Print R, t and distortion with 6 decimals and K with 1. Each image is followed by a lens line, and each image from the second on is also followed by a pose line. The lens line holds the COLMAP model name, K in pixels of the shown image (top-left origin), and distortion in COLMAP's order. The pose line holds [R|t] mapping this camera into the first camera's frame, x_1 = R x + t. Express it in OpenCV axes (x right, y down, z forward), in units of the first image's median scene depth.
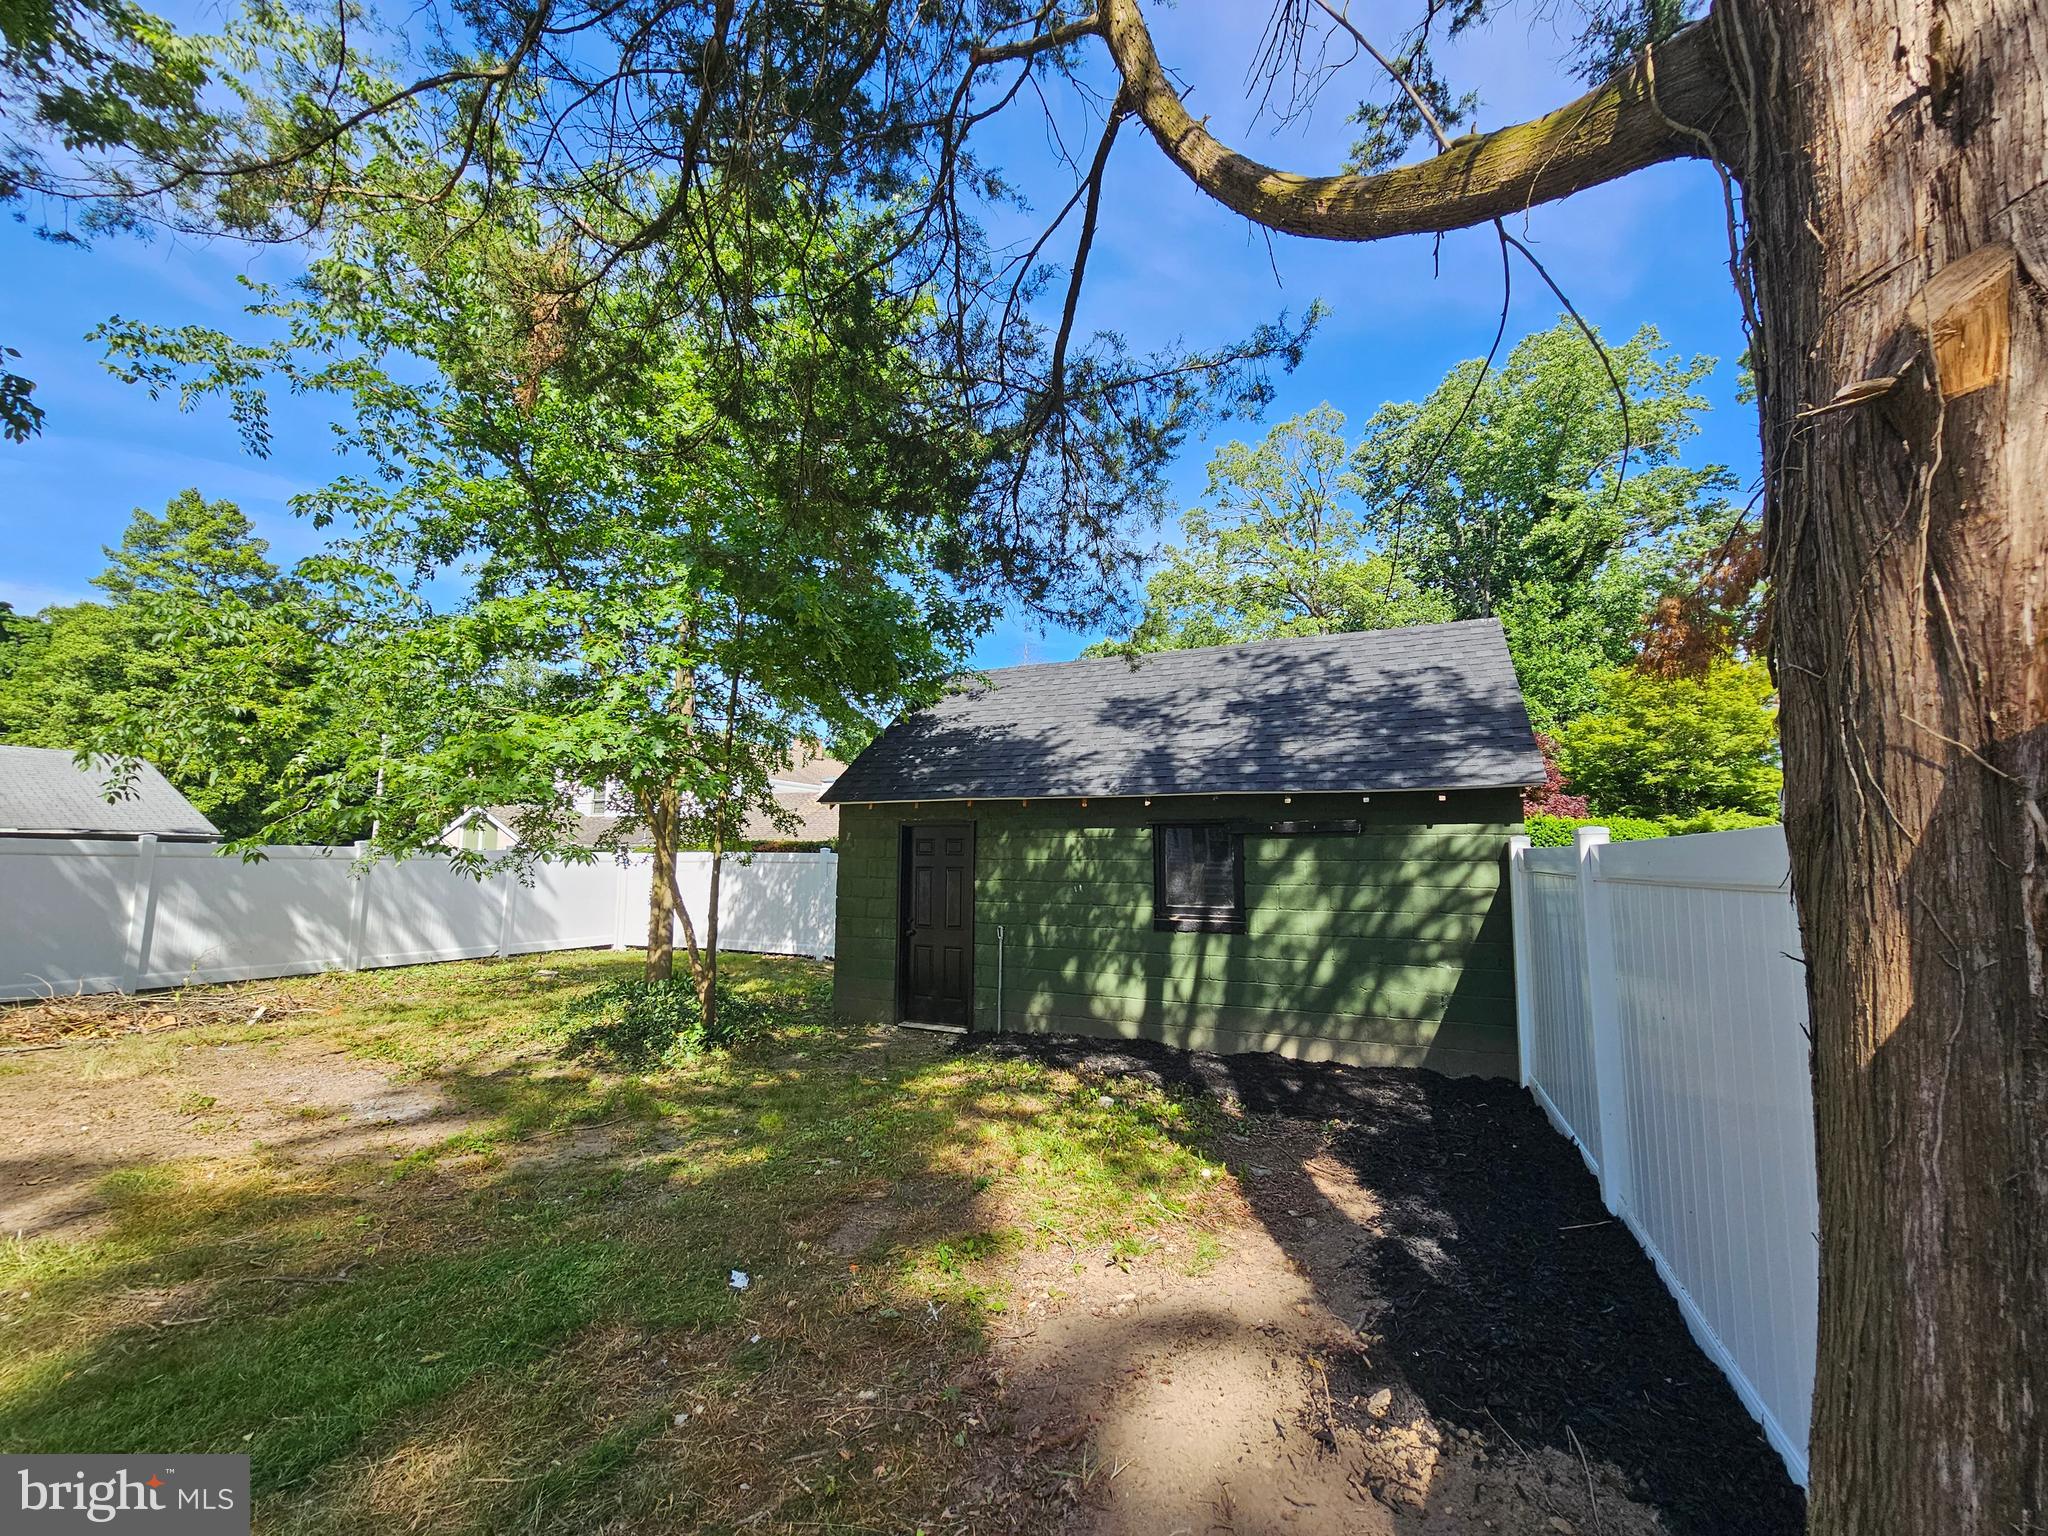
lens RADIAL K [[838.2, 0, 1020.5], [0, 838.2, 771.0], [0, 0, 1]] dist [-0.000559, 0.000007]
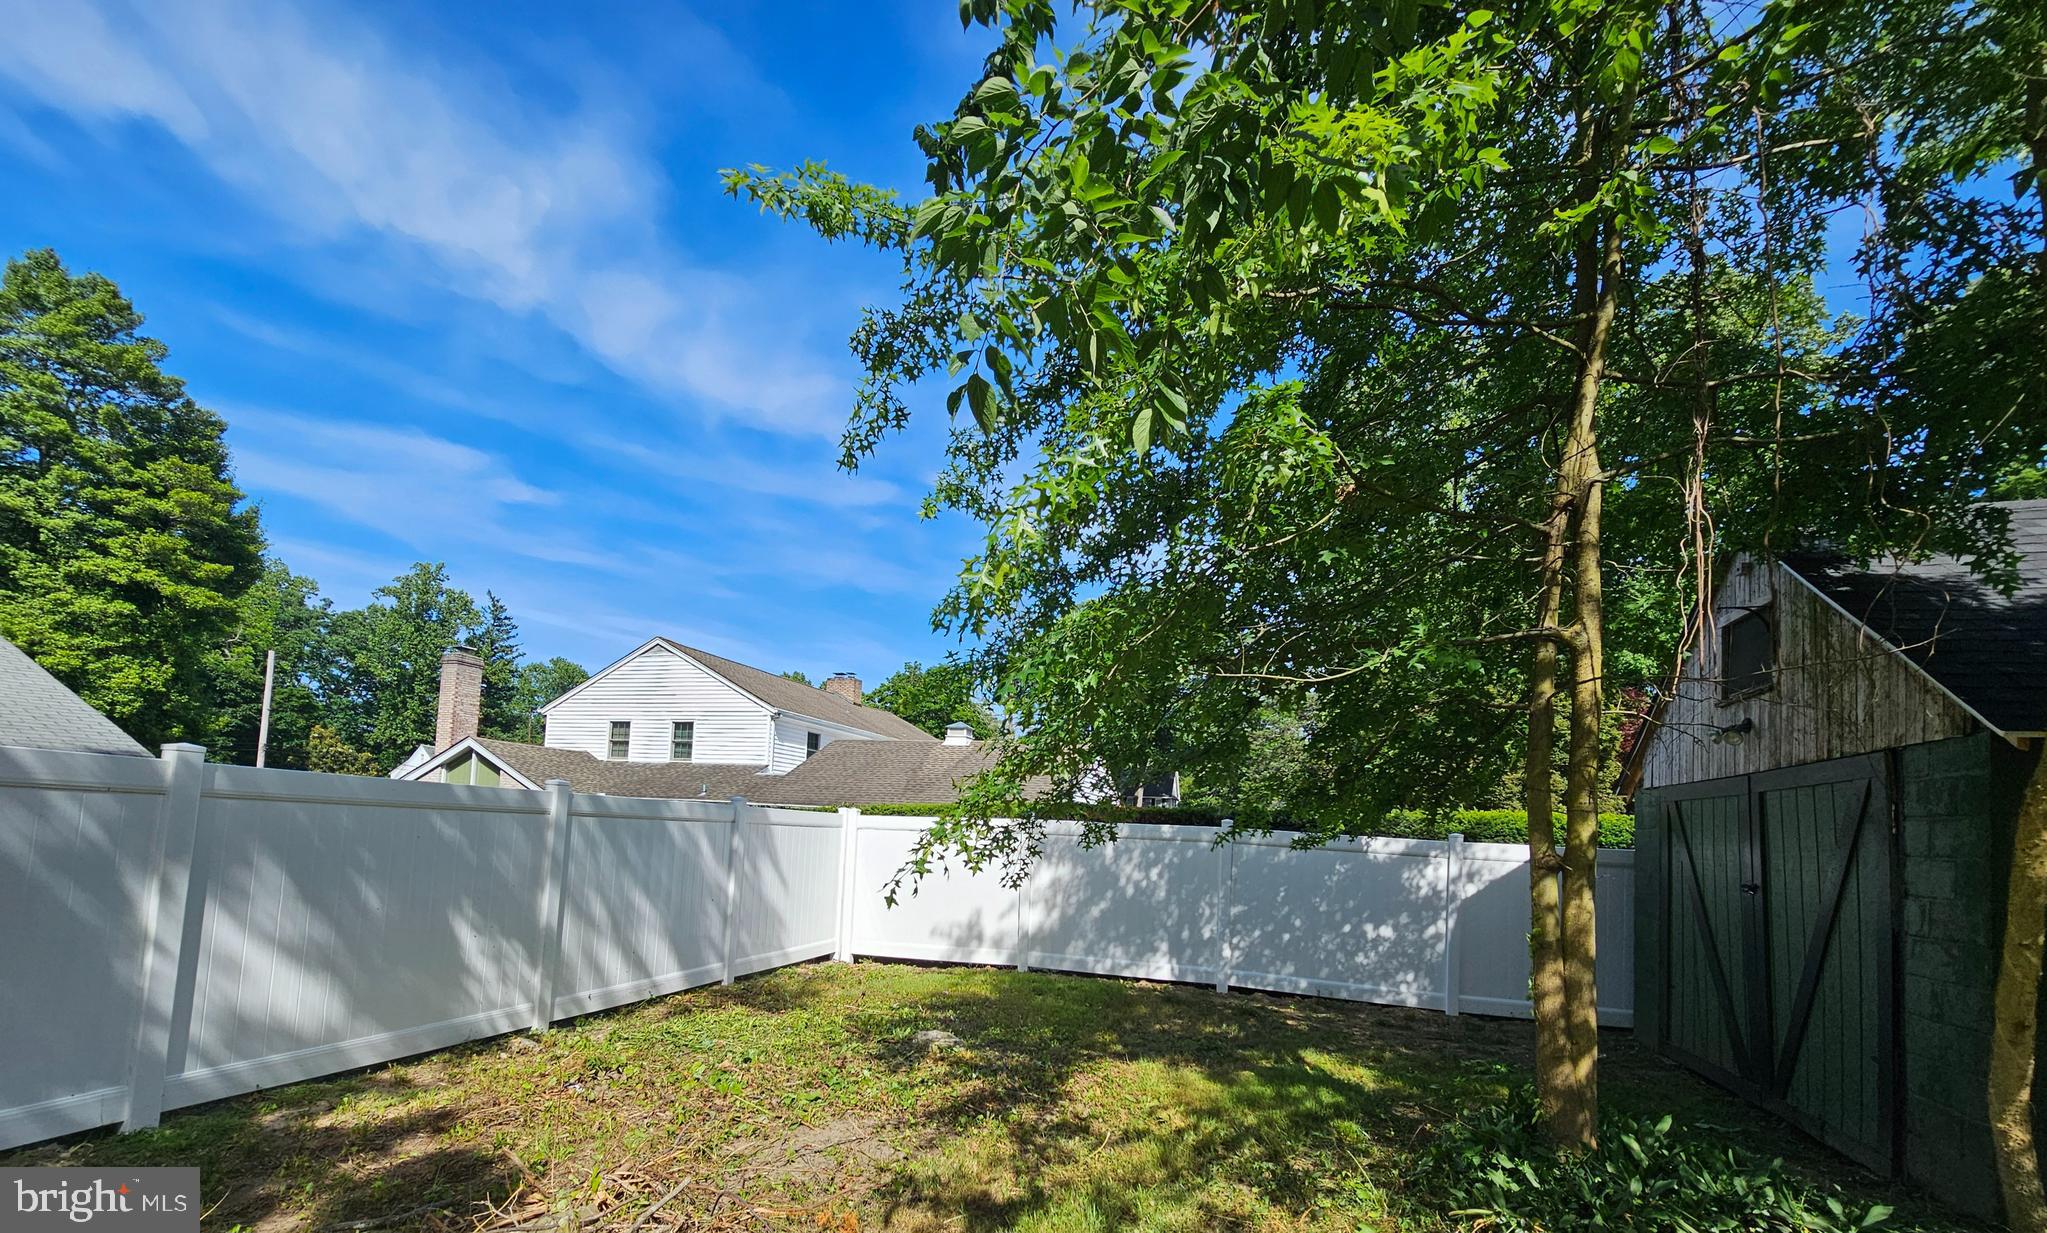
lens RADIAL K [[842.7, 0, 989.3], [0, 842.7, 775.5], [0, 0, 1]] dist [0.000110, 0.000624]
pose [[0.993475, 0.039196, 0.107104, -0.459955], [-0.044007, 0.998108, 0.042932, 0.036388], [-0.105219, -0.047365, 0.993320, 0.356219]]
